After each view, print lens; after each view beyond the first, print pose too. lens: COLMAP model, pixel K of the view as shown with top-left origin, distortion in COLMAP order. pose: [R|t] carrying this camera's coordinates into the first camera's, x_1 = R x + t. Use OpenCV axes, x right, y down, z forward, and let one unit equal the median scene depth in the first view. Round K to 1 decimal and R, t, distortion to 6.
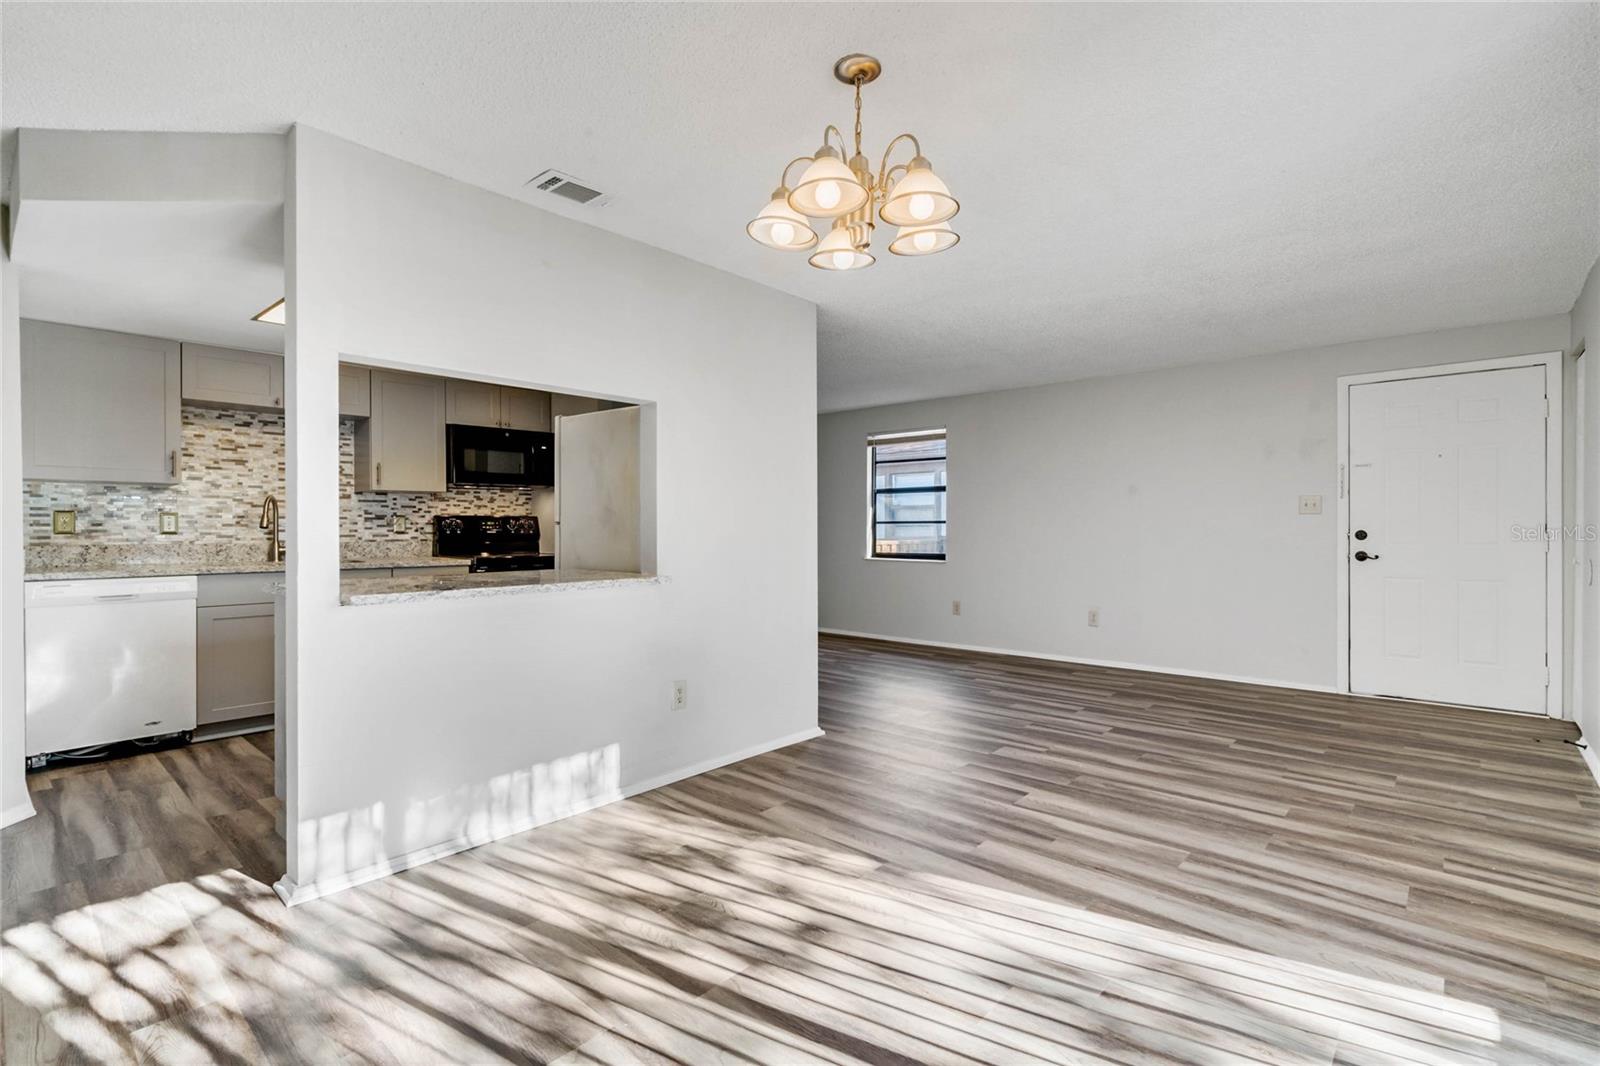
lens RADIAL K [[744.0, 0, 793.1], [0, 744.0, 530.7], [0, 0, 1]] dist [-0.000545, 0.000324]
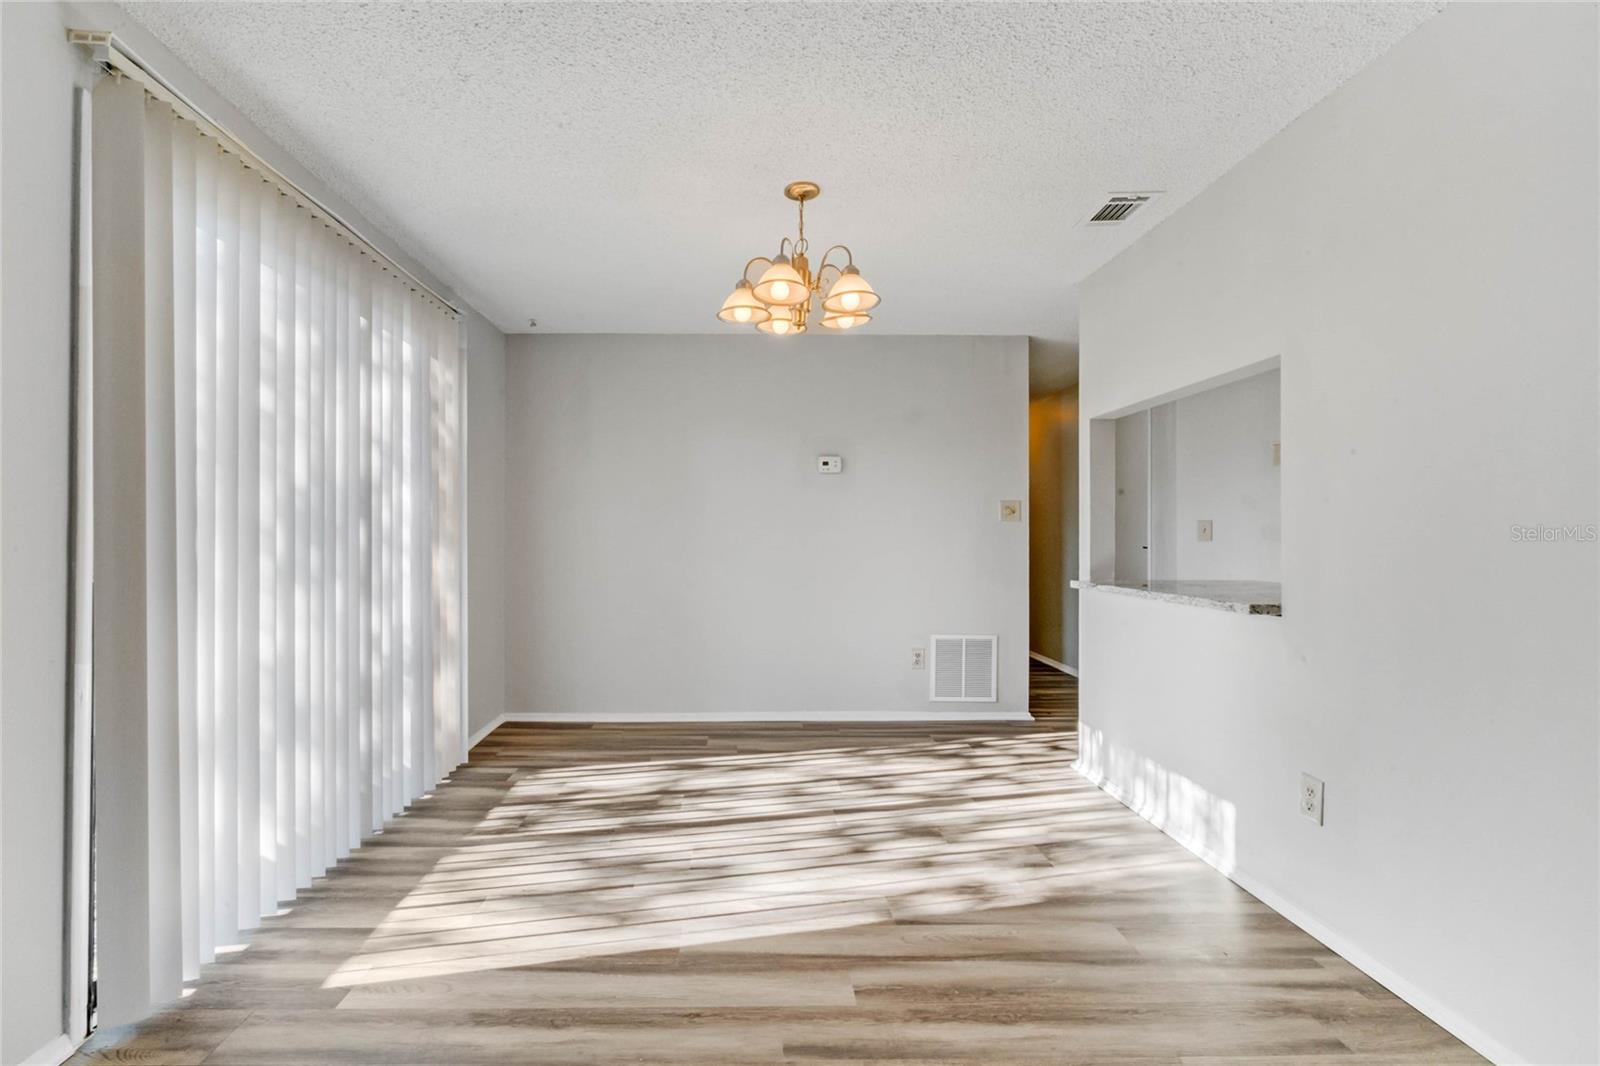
lens RADIAL K [[725.7, 0, 759.8], [0, 725.7, 526.6], [0, 0, 1]] dist [-0.015204, 0.000154]
pose [[-0.736410, -0.007992, -0.676488, 0.453638], [-0.001370, 0.999946, -0.010323, -0.003854], [0.676534, -0.006675, -0.736381, 0.844424]]
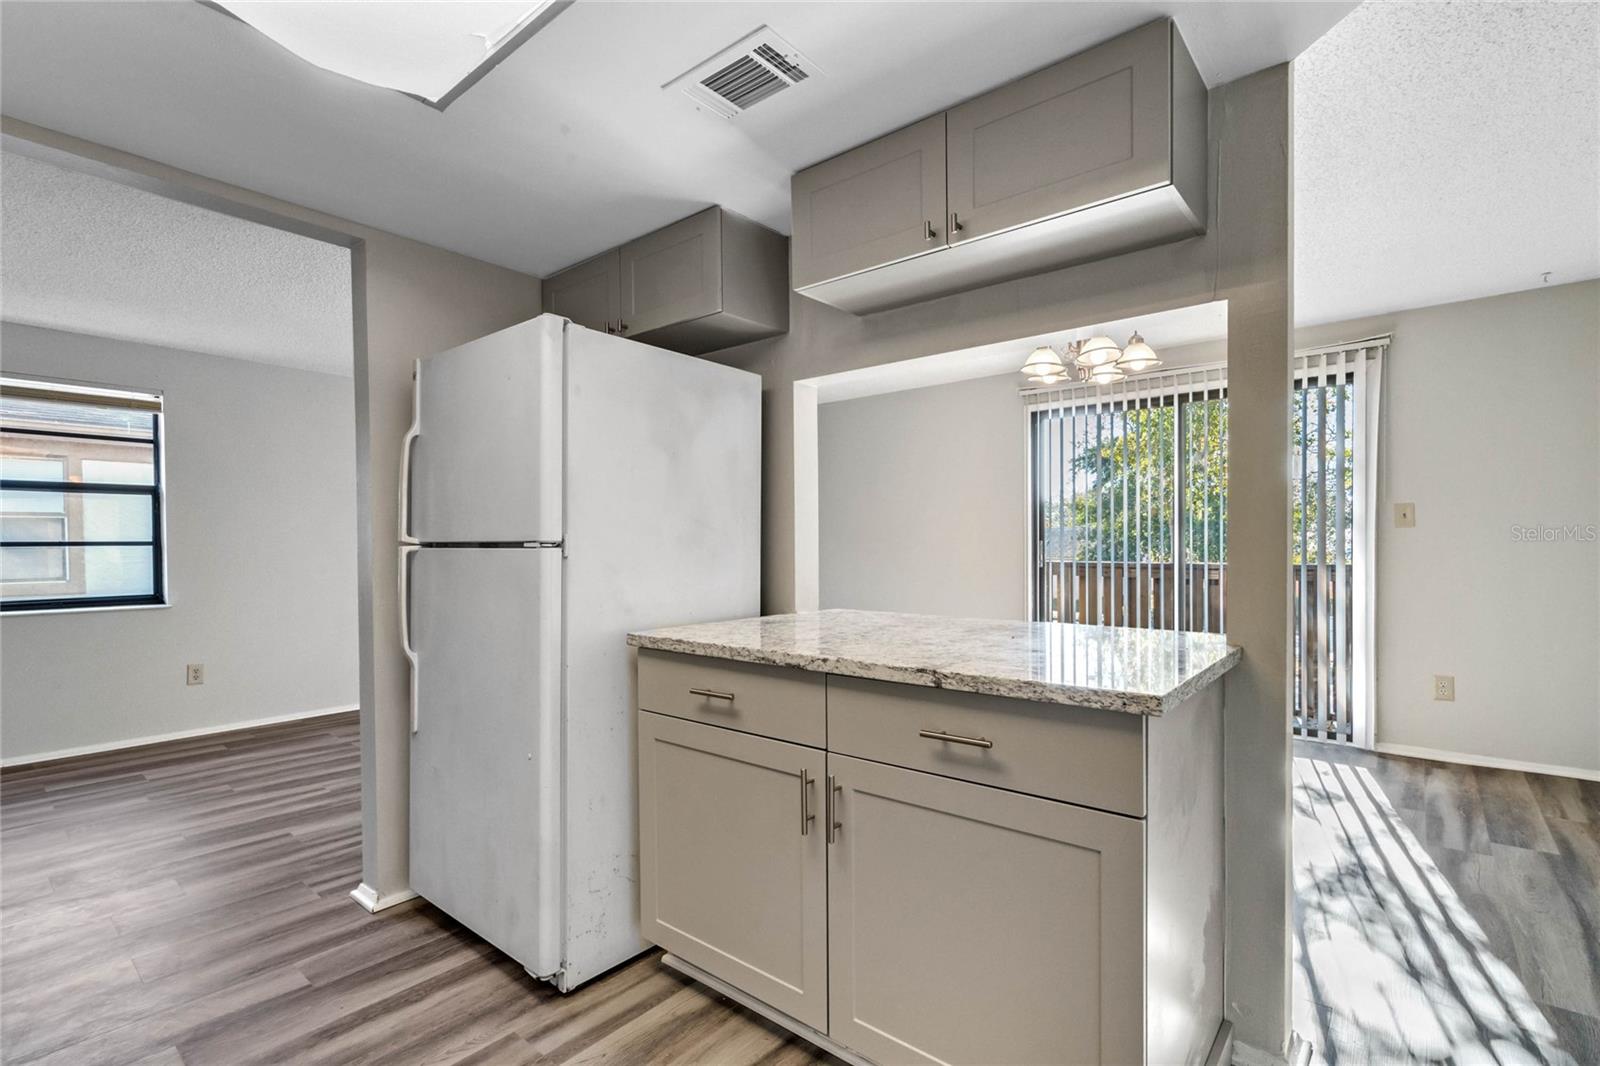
lens RADIAL K [[740.9, 0, 806.6], [0, 740.9, 538.8], [0, 0, 1]] dist [-0.000847, 0.000348]
pose [[-0.049655, 0.012222, 0.998692, -0.702712], [0.006964, 0.999905, -0.011890, -0.007280], [-0.998742, 0.006365, -0.049735, 0.764047]]
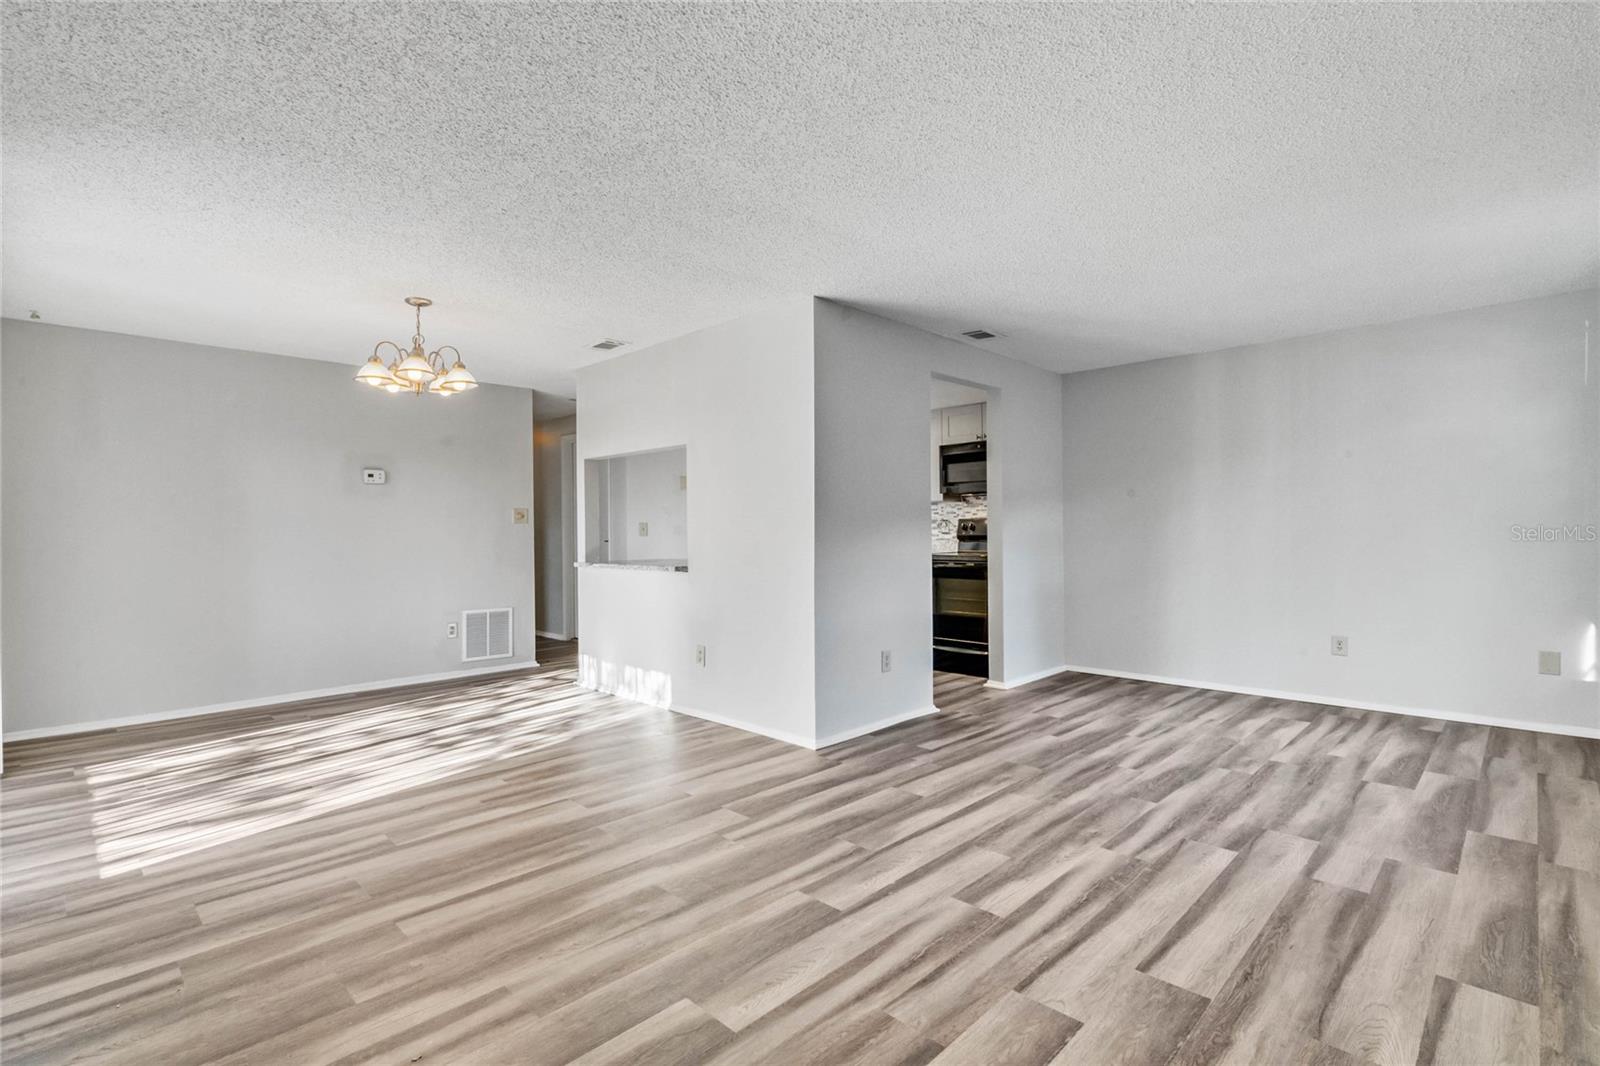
lens RADIAL K [[740.9, 0, 806.6], [0, 740.9, 538.8], [0, 0, 1]] dist [-0.000847, 0.000348]
pose [[-0.032785, 0.013342, -0.999373, 0.891302], [0.007200, 0.999888, 0.013113, -0.007440], [0.999436, -0.006766, -0.032877, 0.924427]]
